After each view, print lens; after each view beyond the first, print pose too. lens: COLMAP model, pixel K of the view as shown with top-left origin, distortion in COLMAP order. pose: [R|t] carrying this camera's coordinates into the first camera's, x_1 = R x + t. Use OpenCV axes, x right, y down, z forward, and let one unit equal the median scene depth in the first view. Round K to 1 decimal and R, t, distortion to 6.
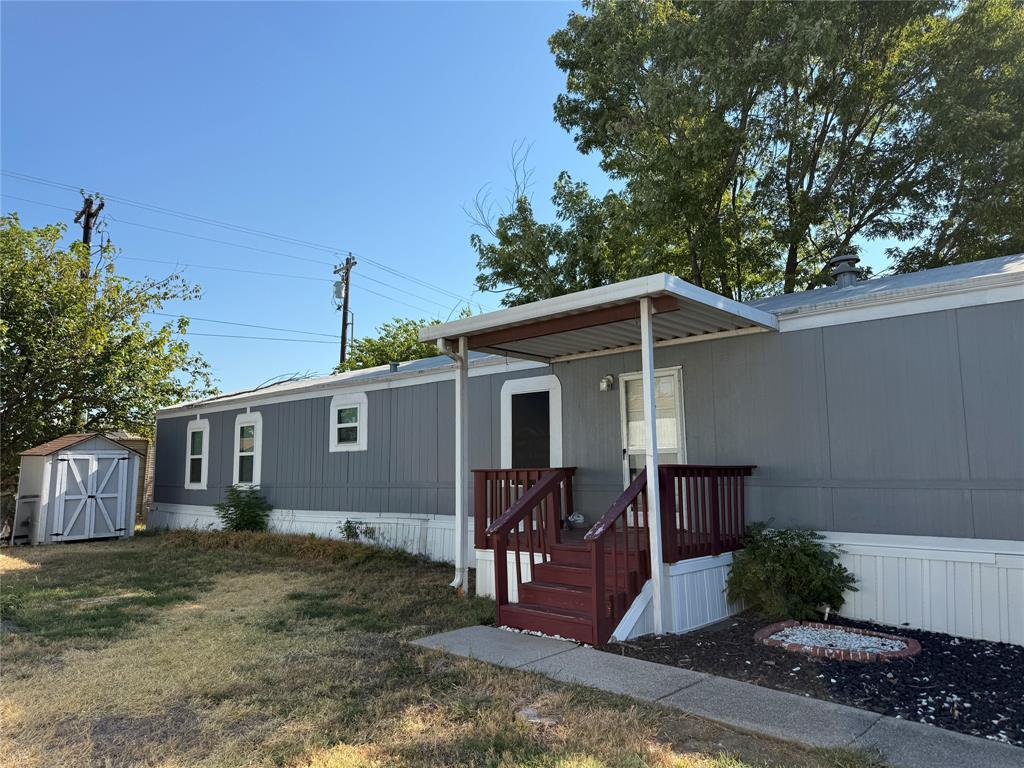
lens RADIAL K [[710.0, 0, 513.0], [0, 710.0, 393.9], [0, 0, 1]] dist [0.003322, 0.001774]
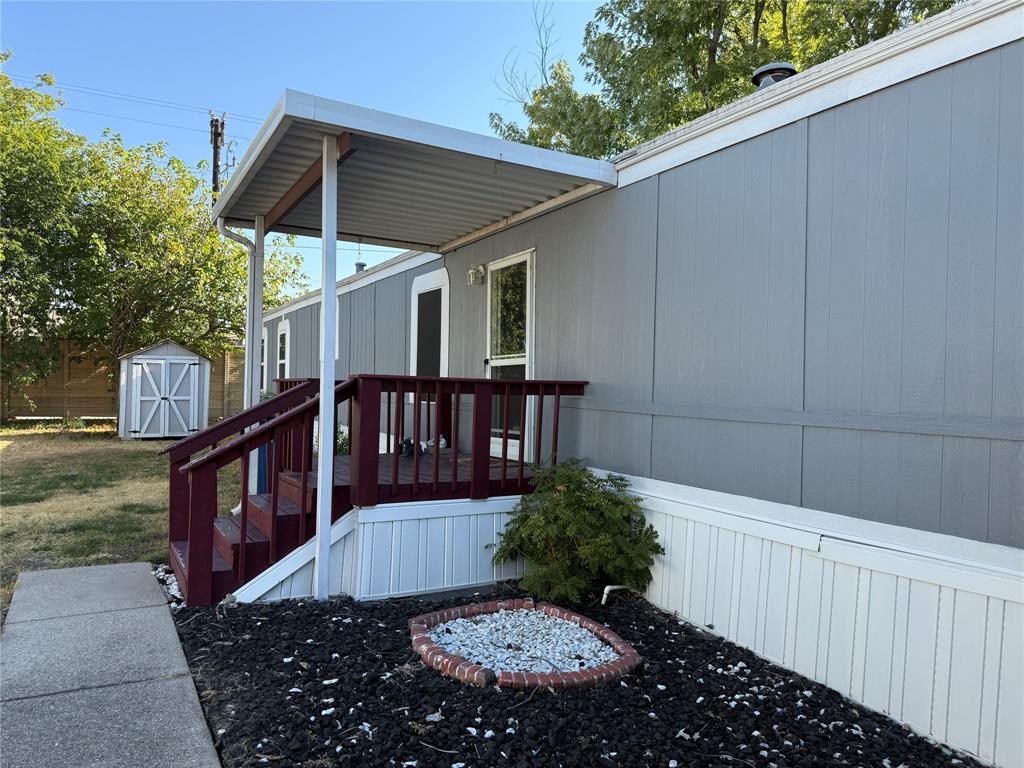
lens RADIAL K [[708.2, 0, 508.3], [0, 708.2, 384.0], [0, 0, 1]] dist [0.075845, -0.091904]
pose [[0.946340, 0.025404, -0.322172, 0.499756], [0.008738, 0.994530, 0.104086, 0.028101], [0.323054, -0.101316, 0.940942, 0.295323]]
